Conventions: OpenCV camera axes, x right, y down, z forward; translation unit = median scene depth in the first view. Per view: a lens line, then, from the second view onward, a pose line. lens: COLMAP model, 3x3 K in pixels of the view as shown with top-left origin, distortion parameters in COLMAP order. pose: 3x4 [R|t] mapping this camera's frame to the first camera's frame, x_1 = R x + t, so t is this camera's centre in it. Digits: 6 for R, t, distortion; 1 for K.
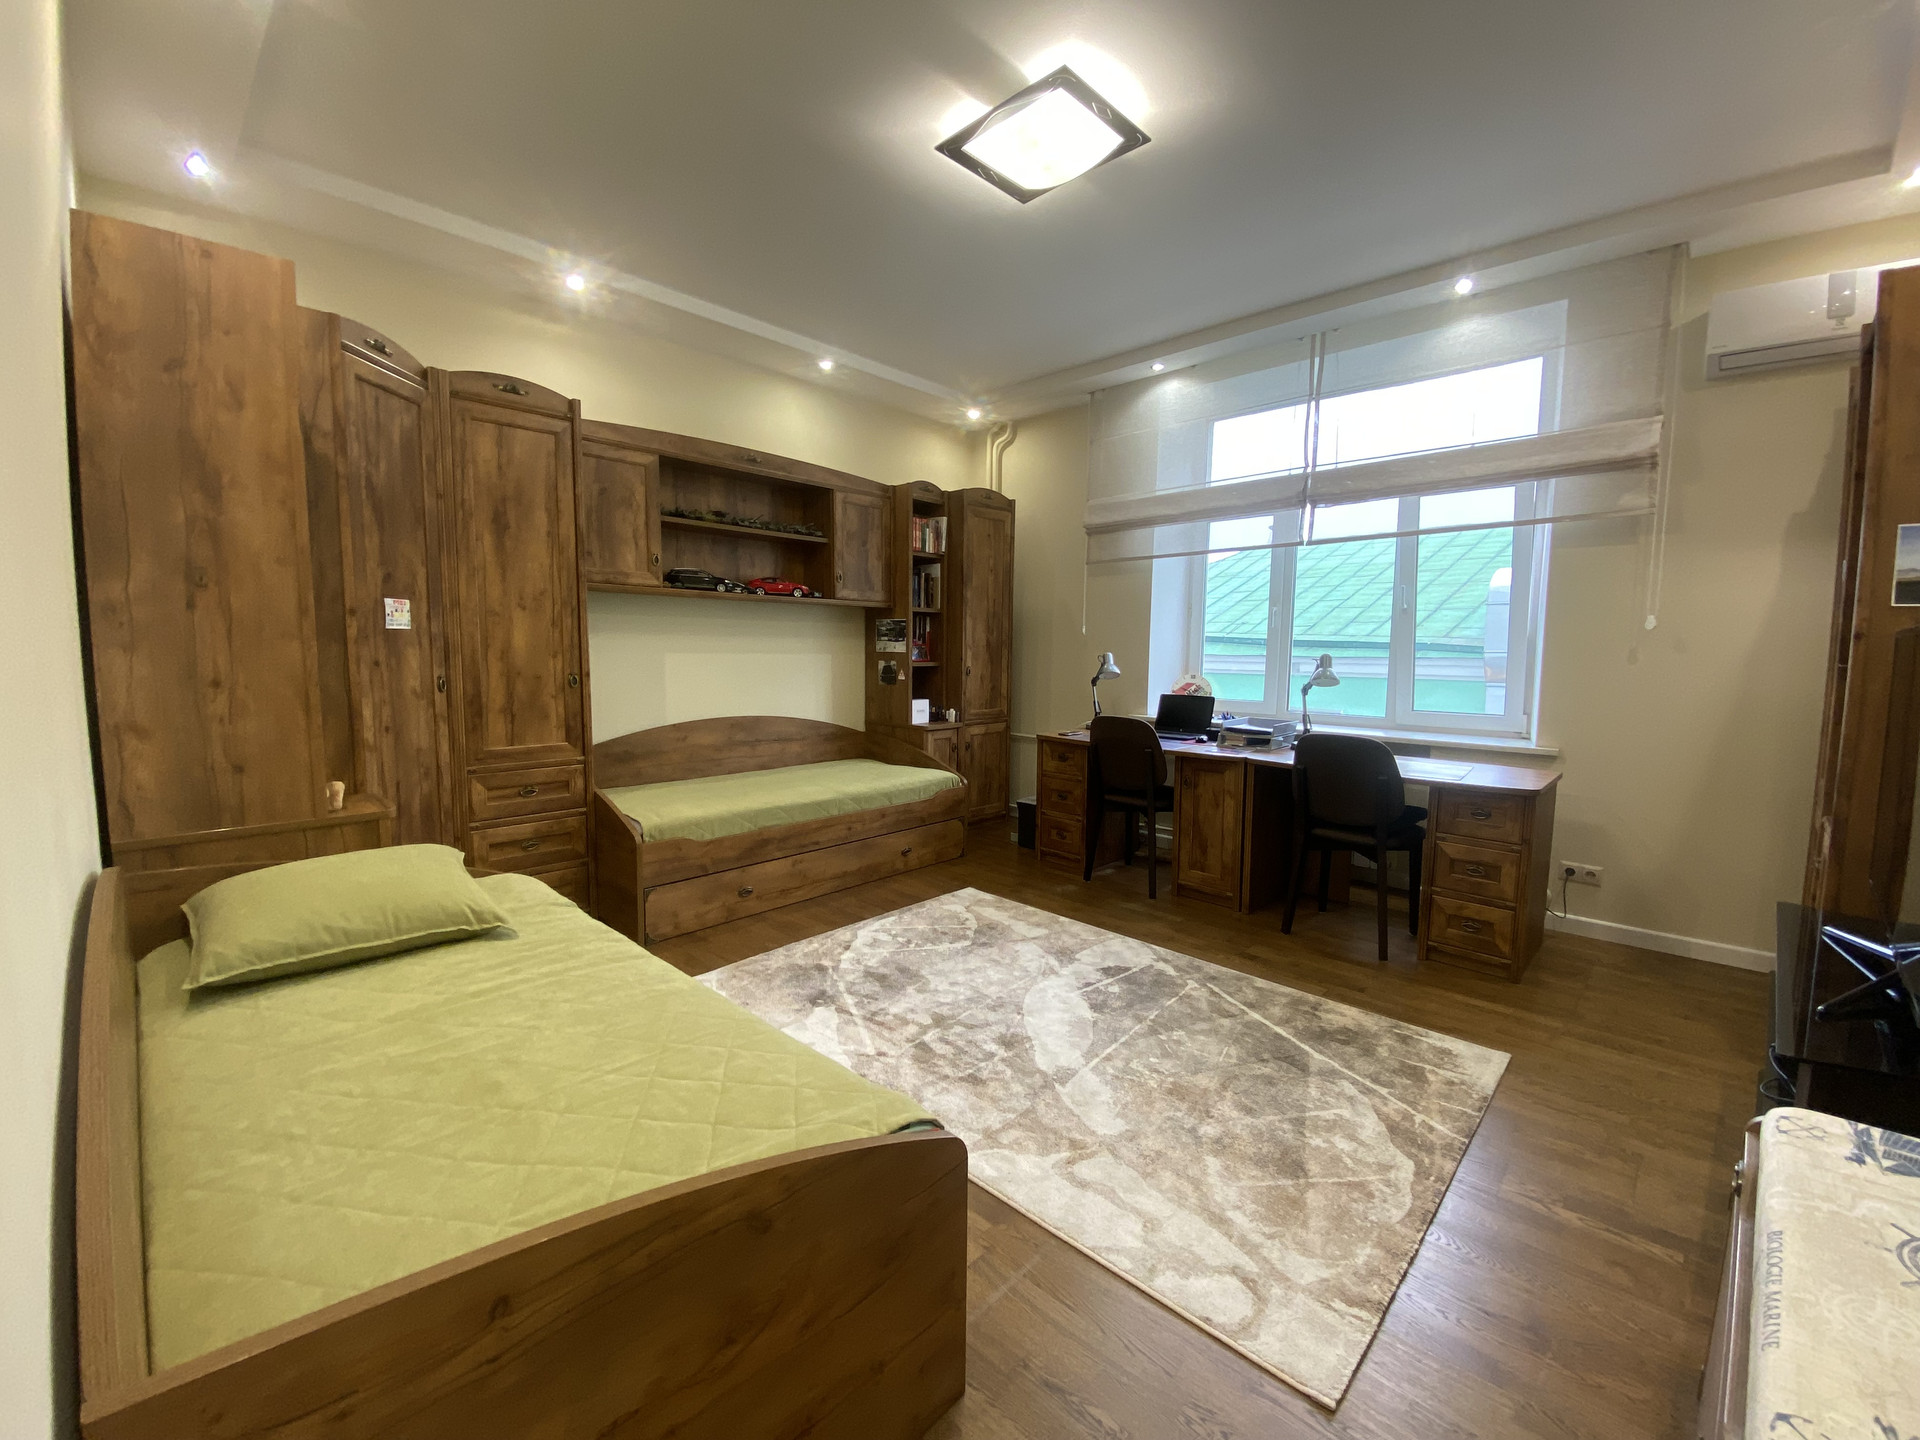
lens RADIAL K [[772.7, 0, 953.2], [0, 772.7, 717.9], [0, 0, 1]] dist [0.000763, -0.009576]
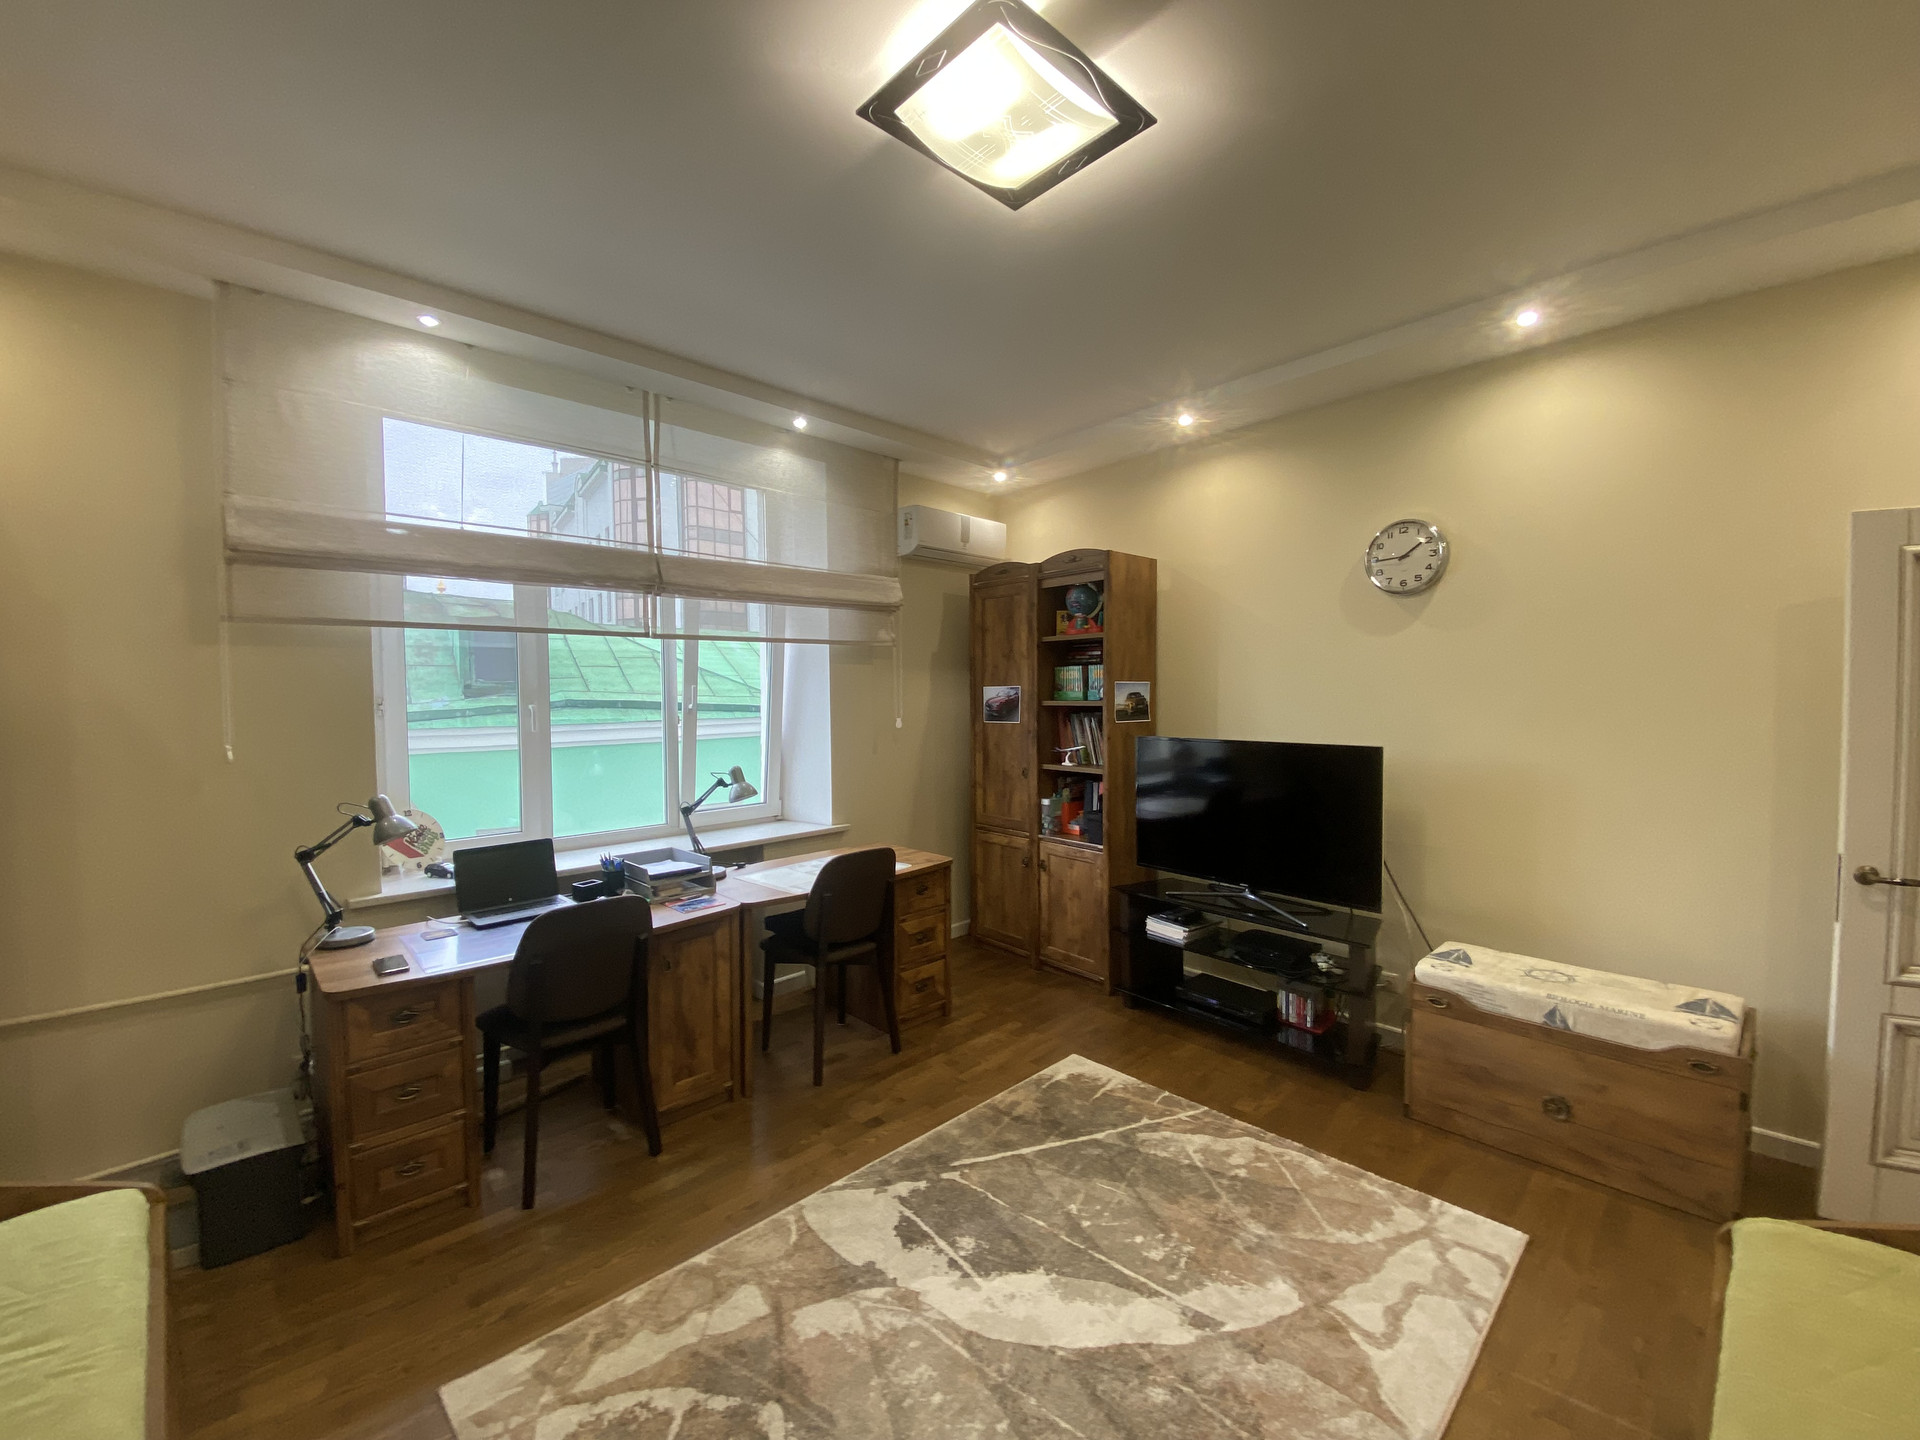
lens RADIAL K [[772.7, 0, 953.0], [0, 772.7, 716.3], [0, 0, 1]] dist [0.000763, -0.009576]
pose [[0.026579, -0.040243, 0.998836, -0.473541], [0.096841, 0.994593, 0.037495, -0.175529], [-0.994945, 0.095732, 0.030333, 0.830961]]
